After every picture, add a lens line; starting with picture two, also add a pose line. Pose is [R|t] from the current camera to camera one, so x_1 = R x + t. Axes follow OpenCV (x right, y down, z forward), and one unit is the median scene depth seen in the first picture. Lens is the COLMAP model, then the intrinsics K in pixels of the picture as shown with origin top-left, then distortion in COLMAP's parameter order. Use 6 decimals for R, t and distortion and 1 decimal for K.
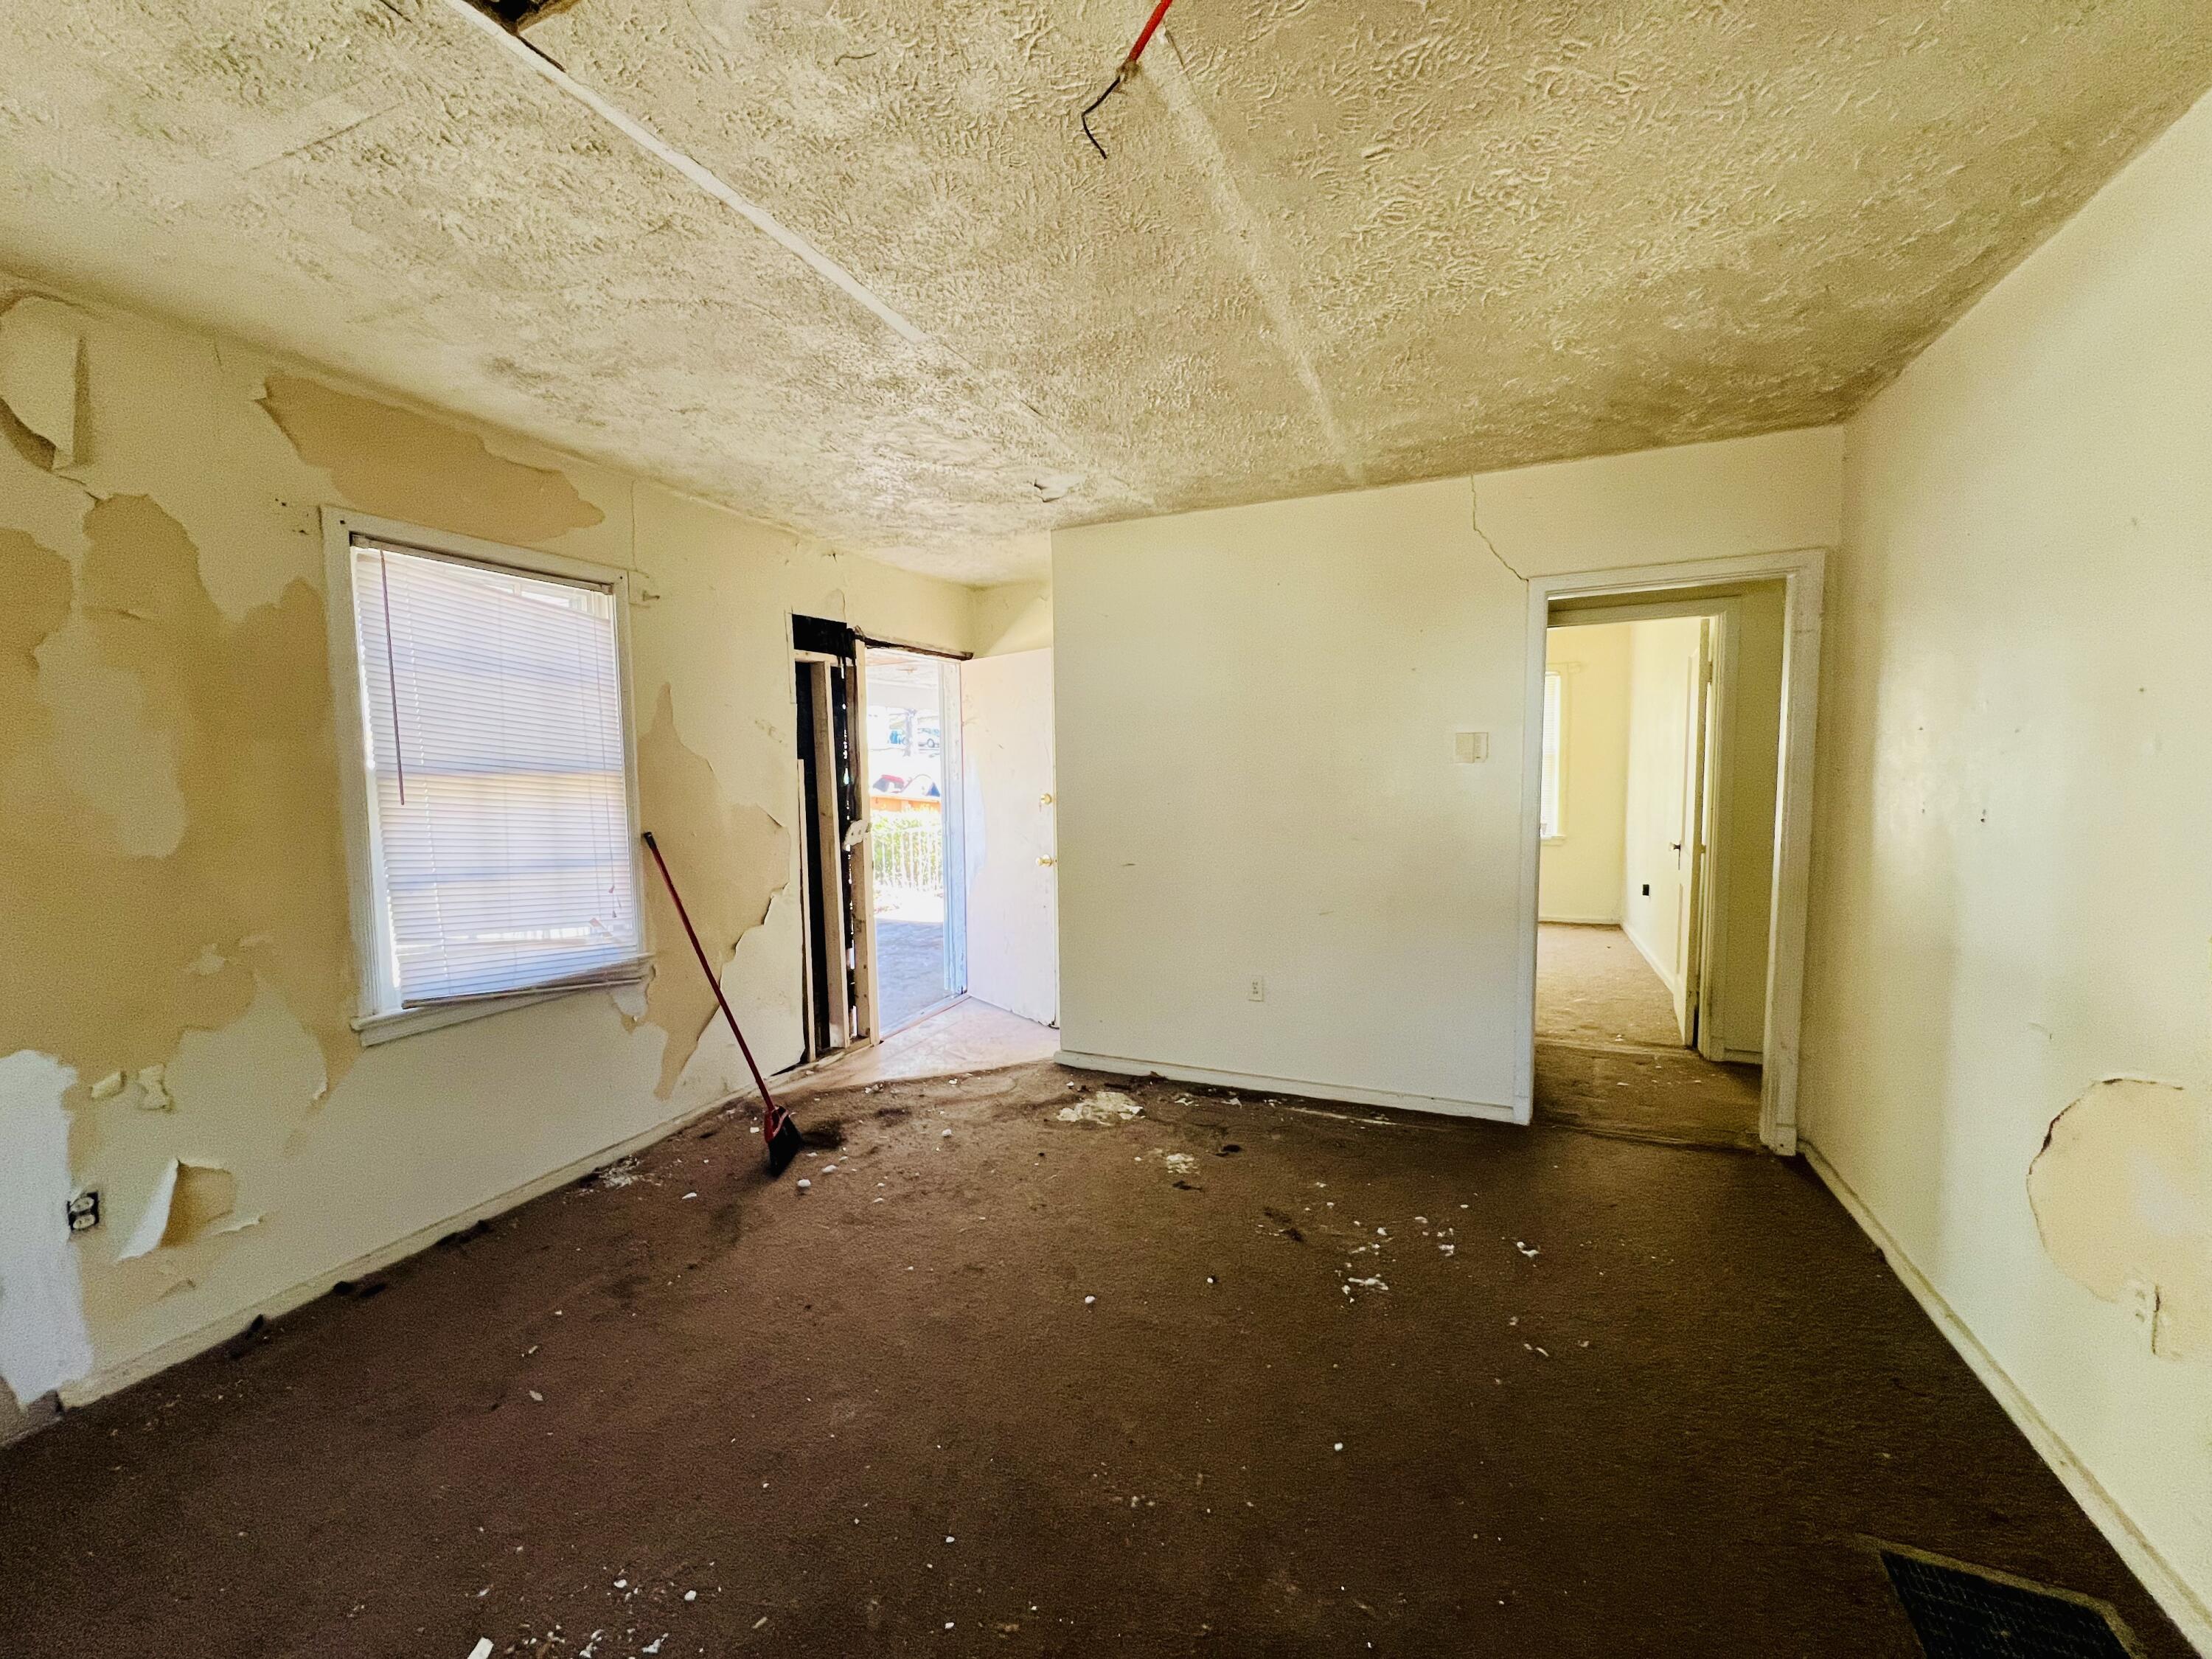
lens RADIAL K [[881.5, 0, 1103.9], [0, 881.5, 824.7], [0, 0, 1]] dist [0.000585, -0.000113]
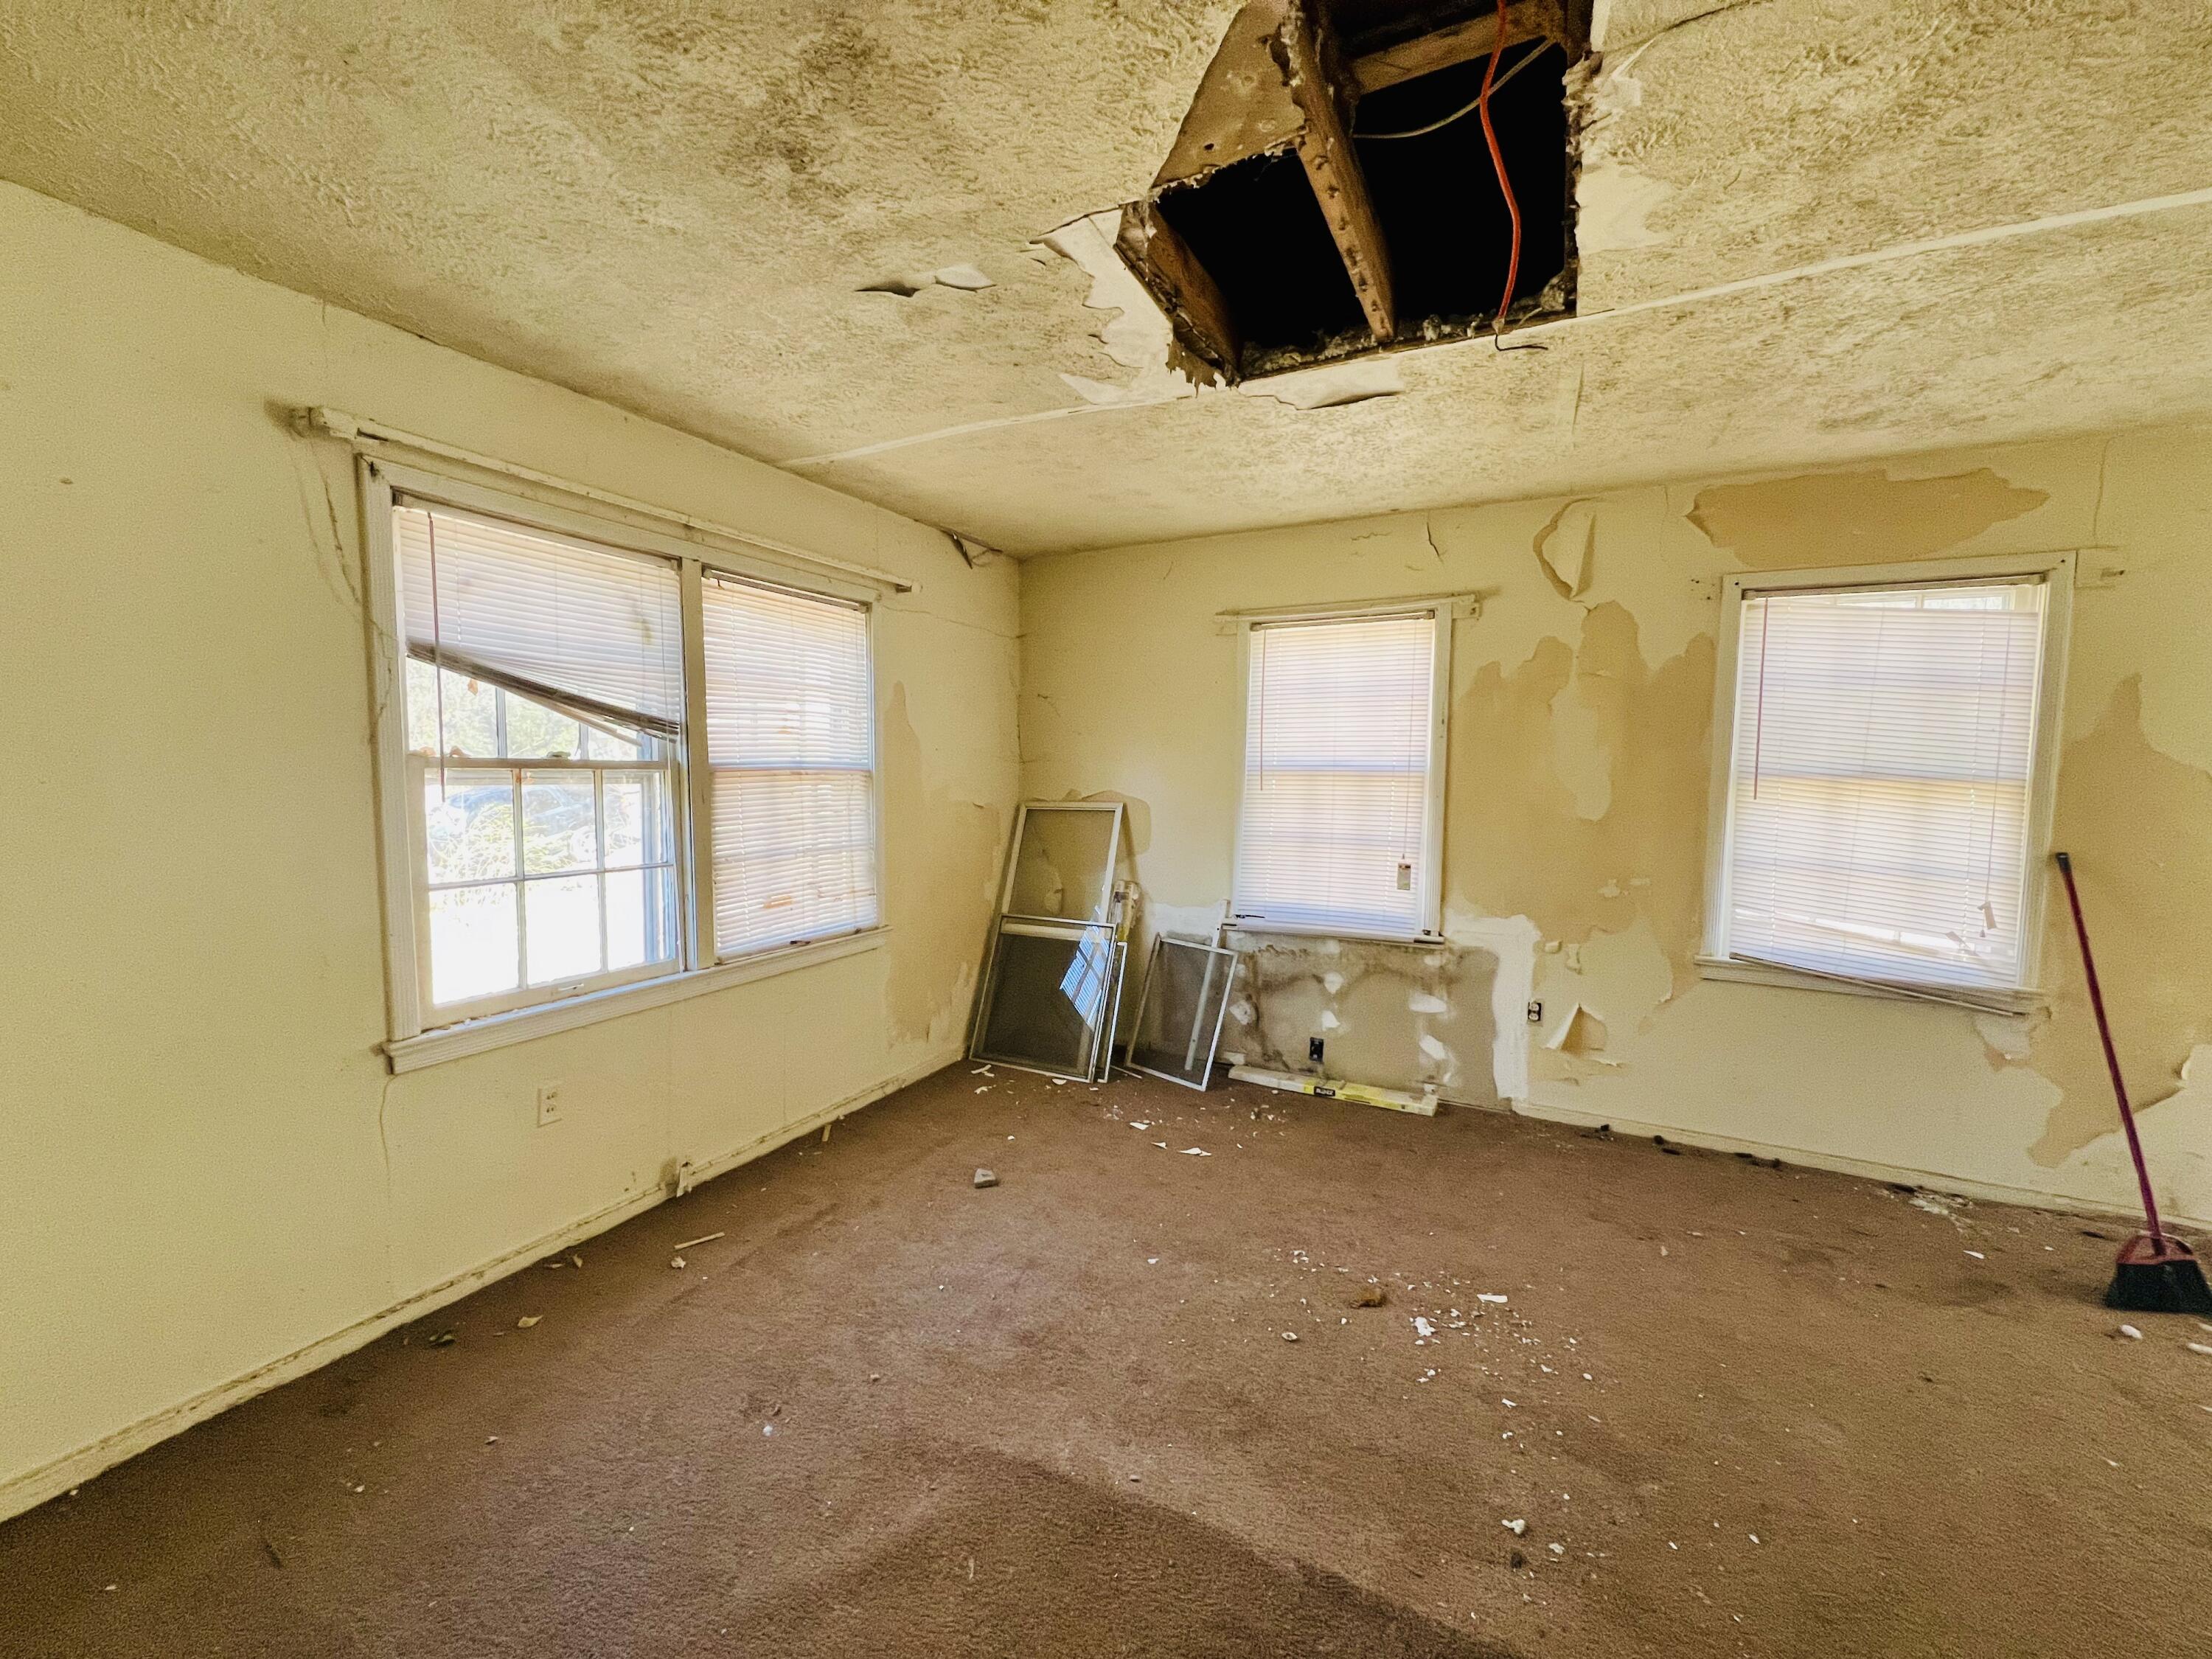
lens RADIAL K [[881.5, 0, 1103.9], [0, 881.5, 824.7], [0, 0, 1]] dist [0.000585, -0.000113]
pose [[-0.063859, 0.086760, -0.994180, 0.534053], [-0.084491, 0.992167, 0.092011, -0.024970], [0.994376, 0.089875, -0.056028, 0.156508]]
